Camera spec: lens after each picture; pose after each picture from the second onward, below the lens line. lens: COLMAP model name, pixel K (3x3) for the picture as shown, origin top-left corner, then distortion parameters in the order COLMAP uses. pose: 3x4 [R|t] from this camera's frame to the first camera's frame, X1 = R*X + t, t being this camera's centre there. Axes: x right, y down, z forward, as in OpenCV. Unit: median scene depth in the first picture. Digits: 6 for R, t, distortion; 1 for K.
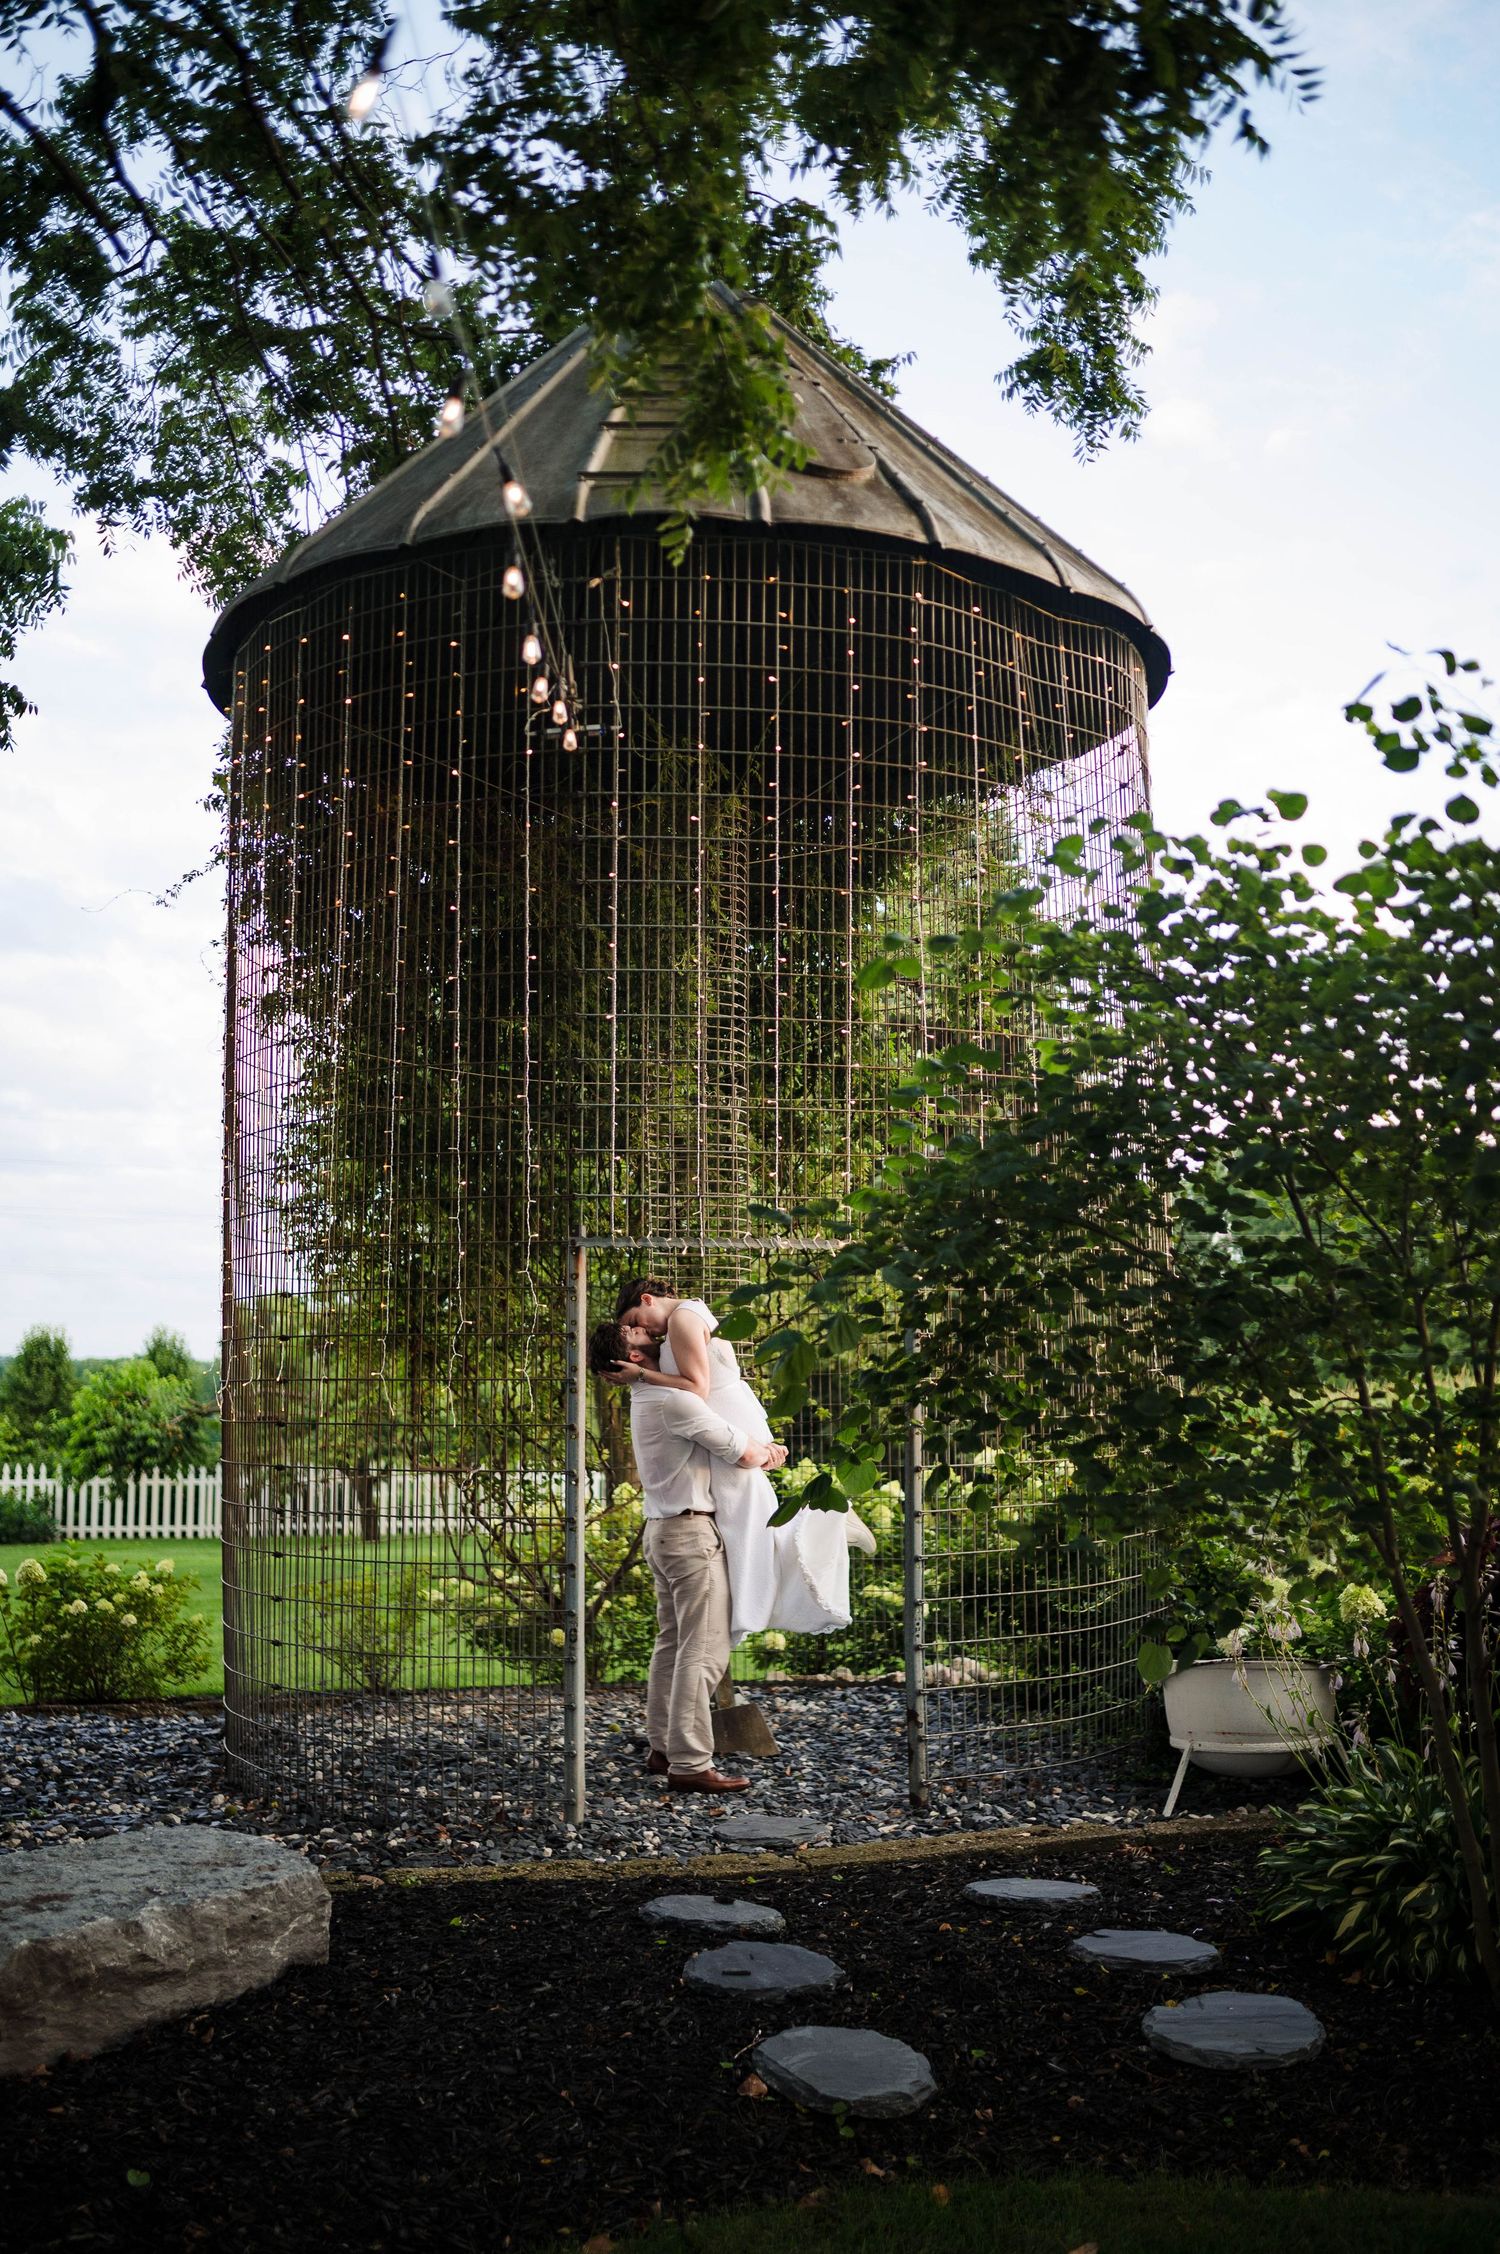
lens RADIAL K [[2235.6, 0, 751.8], [0, 2235.6, 1123.4], [0, 0, 1]] dist [-0.024690, 0.000000]
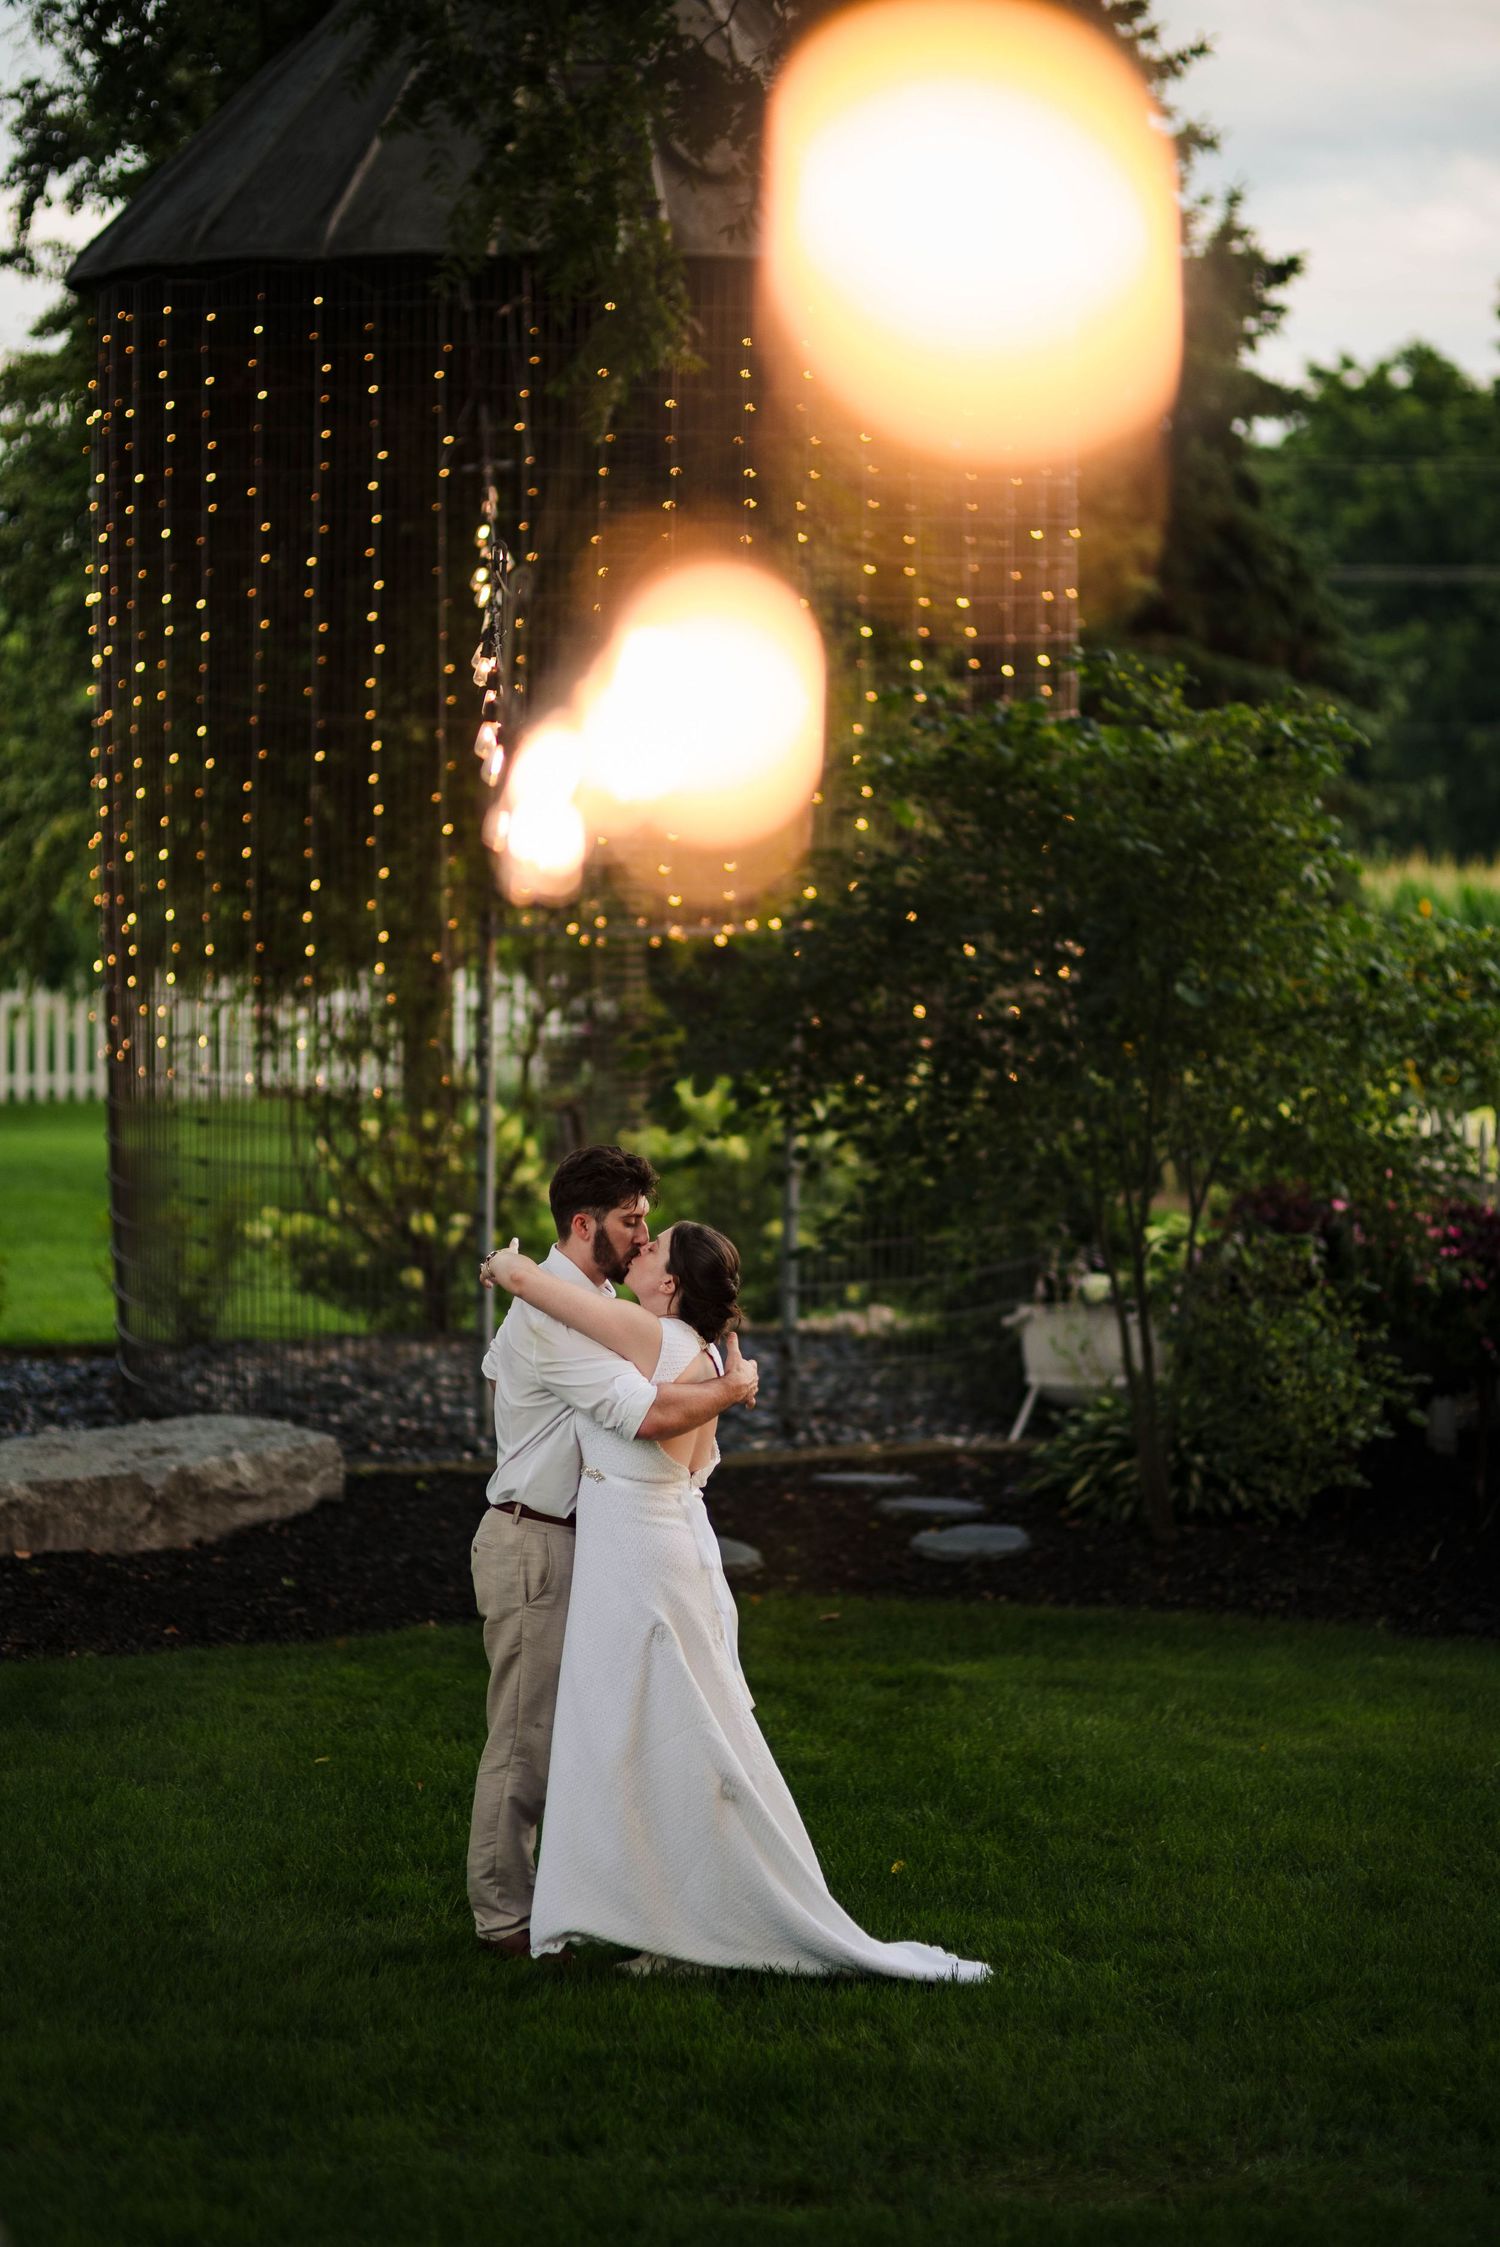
lens RADIAL K [[5455.8, 0, 750.1], [0, 5455.8, 1123.6], [0, 0, 1]] dist [0.094966, 0.000000]
pose [[0.999651, 0.010387, 0.024270, -0.017734], [-0.014910, 0.980818, 0.194355, -0.513373], [-0.021785, -0.194649, 0.980631, -2.258356]]
